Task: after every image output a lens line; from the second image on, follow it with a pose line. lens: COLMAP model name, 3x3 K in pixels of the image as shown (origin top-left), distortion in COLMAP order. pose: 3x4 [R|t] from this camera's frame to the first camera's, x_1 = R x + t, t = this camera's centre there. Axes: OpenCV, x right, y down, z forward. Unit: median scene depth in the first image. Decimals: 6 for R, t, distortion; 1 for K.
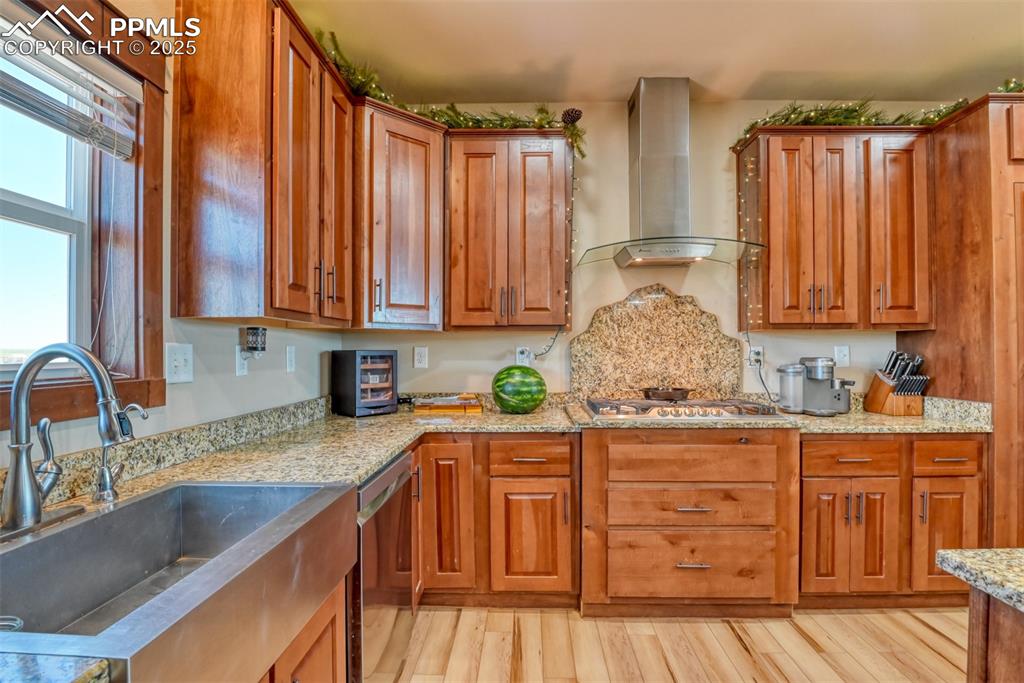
lens RADIAL K [[501.3, 0, 518.1], [0, 501.3, 349.0], [0, 0, 1]] dist [-0.028043, -0.002221]
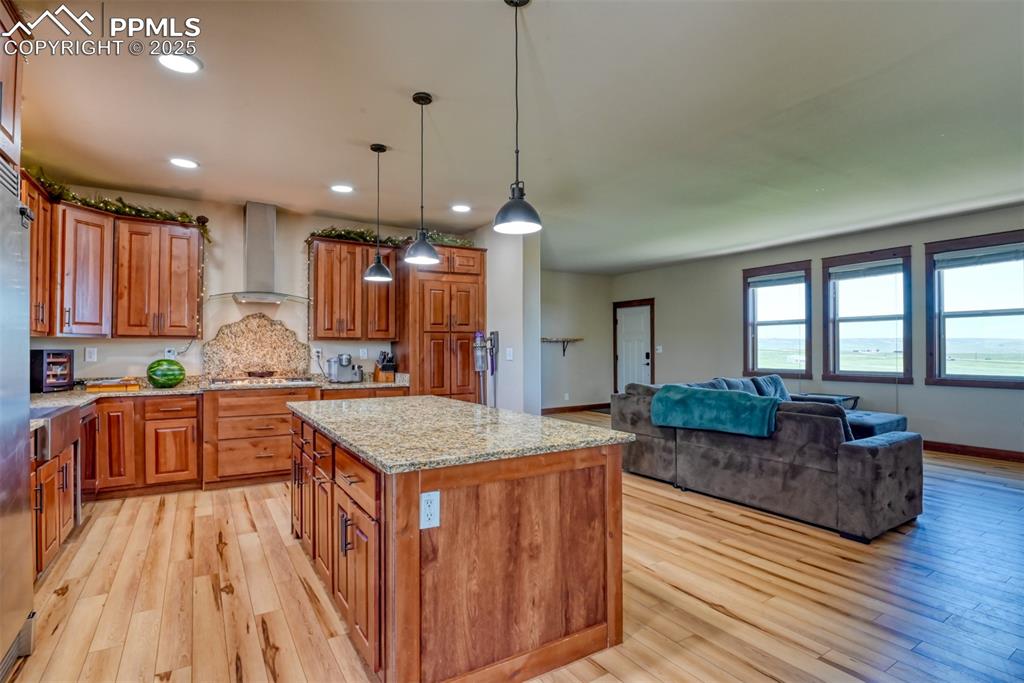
lens RADIAL K [[501.3, 0, 512.8], [0, 501.3, 346.1], [0, 0, 1]] dist [-0.028043, -0.002221]
pose [[0.831466, 0.008875, 0.555505, 0.050607], [-0.005572, 0.999955, -0.007635, -0.004813], [-0.555548, 0.003253, 0.831478, -1.088330]]
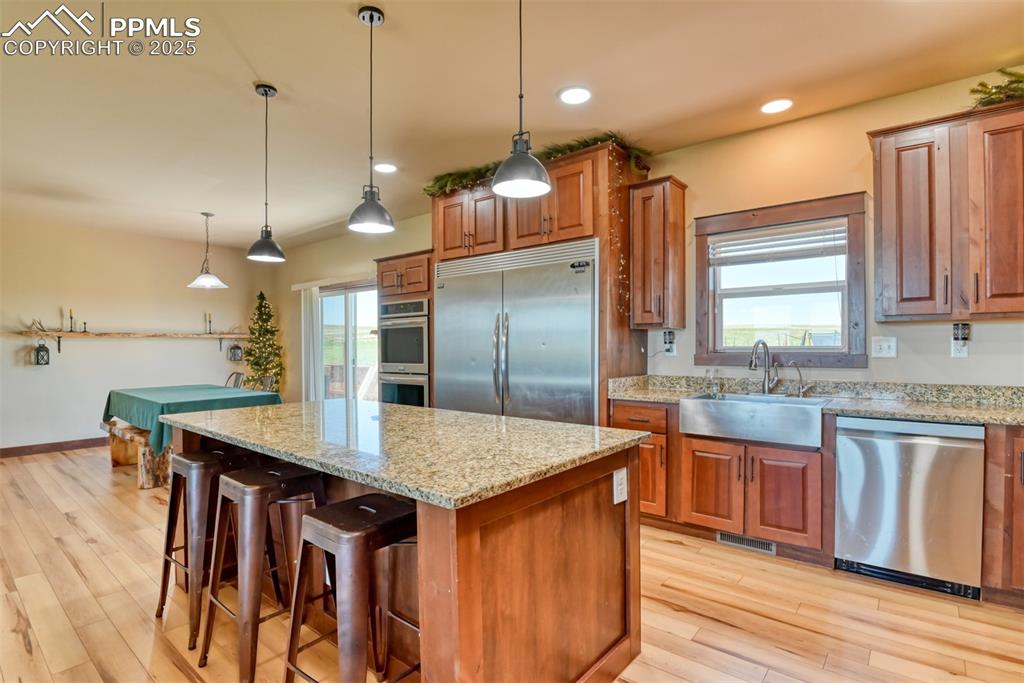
lens RADIAL K [[501.3, 0, 518.9], [0, 501.3, 351.4], [0, 0, 1]] dist [-0.028043, -0.002221]
pose [[-0.610619, 0.018391, -0.791711, 1.011704], [0.012941, 0.999829, 0.013244, 0.000073], [0.791819, -0.002158, -0.610752, 0.640900]]
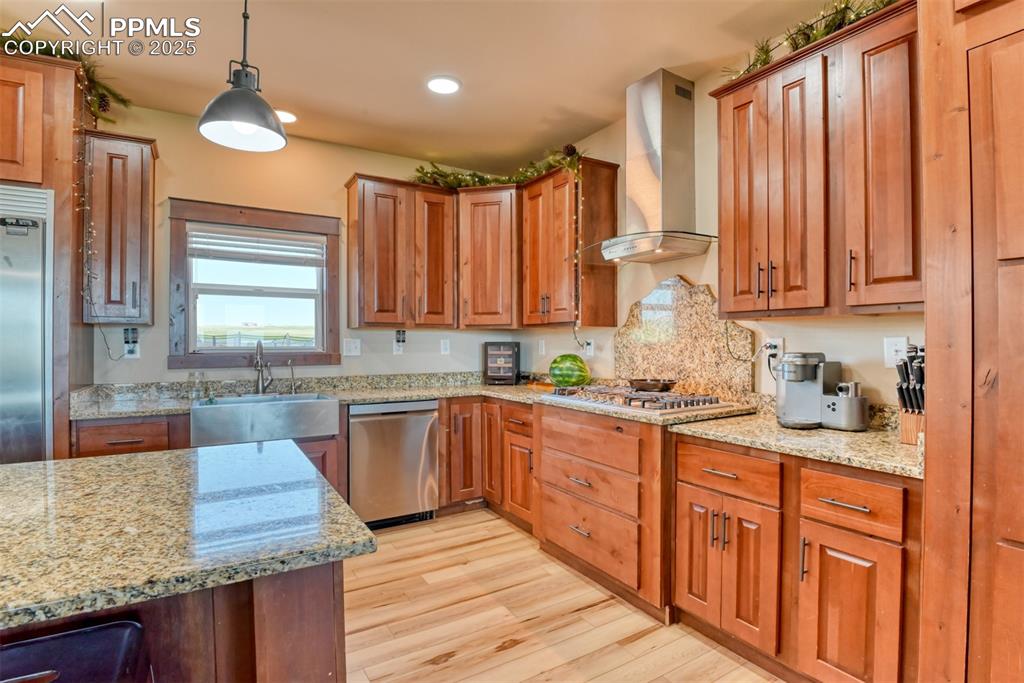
lens RADIAL K [[501.3, 0, 511.1], [0, 501.3, 347.2], [0, 0, 1]] dist [-0.028043, -0.002221]
pose [[0.548208, 0.010623, -0.836275, 1.043025], [0.001919, 0.999901, 0.013959, -0.003128], [0.836340, -0.009258, 0.548133, 0.204803]]
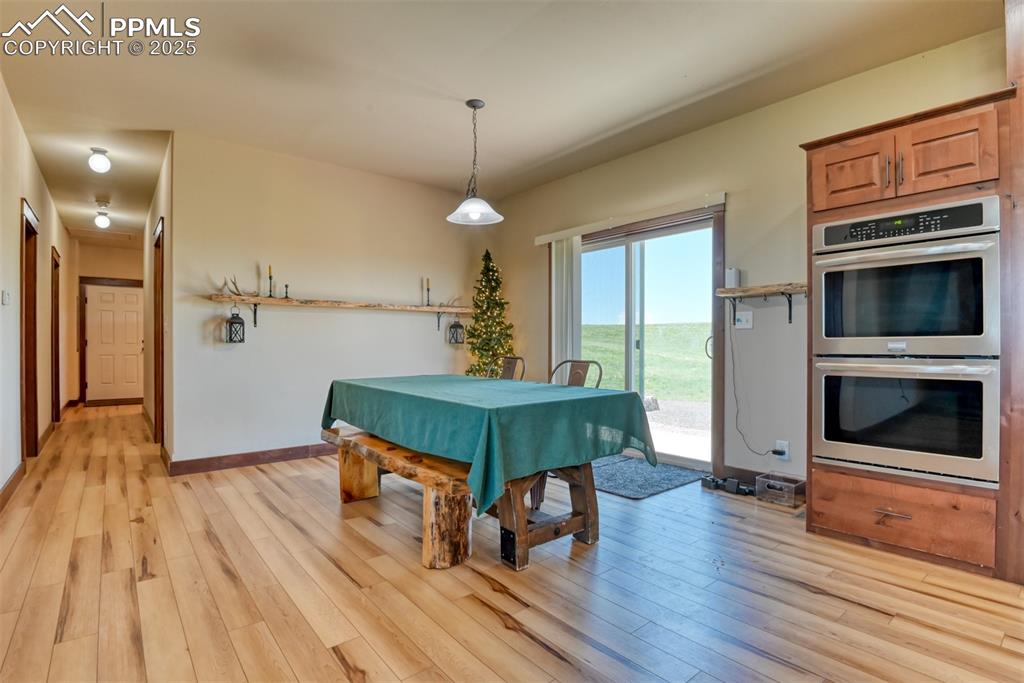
lens RADIAL K [[501.3, 0, 513.2], [0, 501.3, 348.0], [0, 0, 1]] dist [-0.028043, -0.002221]
pose [[-0.760530, 0.013701, -0.649159, 0.944286], [0.009292, 0.999905, 0.010218, 0.069440], [0.649237, 0.001739, -0.760584, -0.602917]]
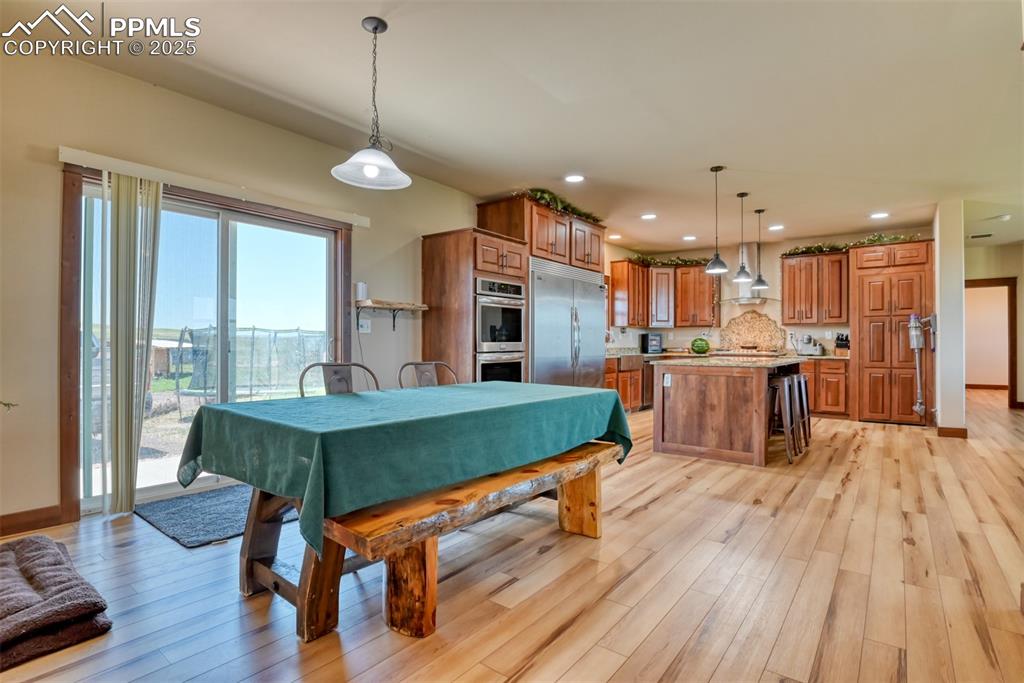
lens RADIAL K [[501.3, 0, 509.1], [0, 501.3, 344.3], [0, 0, 1]] dist [-0.028043, -0.002221]
pose [[0.803267, 0.006812, -0.595580, 0.956755], [-0.004017, 0.999974, 0.006019, 0.059879], [0.595605, -0.002442, 0.803274, -2.343732]]
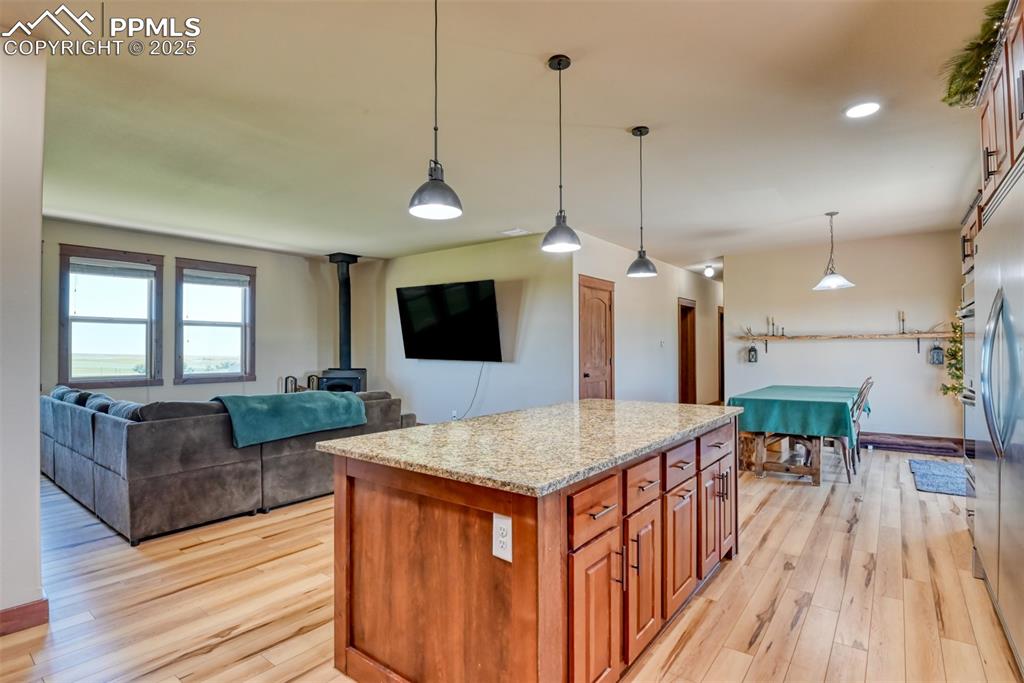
lens RADIAL K [[501.3, 0, 515.8], [0, 501.3, 345.3], [0, 0, 1]] dist [-0.028043, -0.002221]
pose [[-0.806620, 0.016824, 0.590830, -0.000781], [0.008123, 0.999816, -0.017381, 0.002869], [-0.591014, -0.009220, -0.806609, 0.756759]]
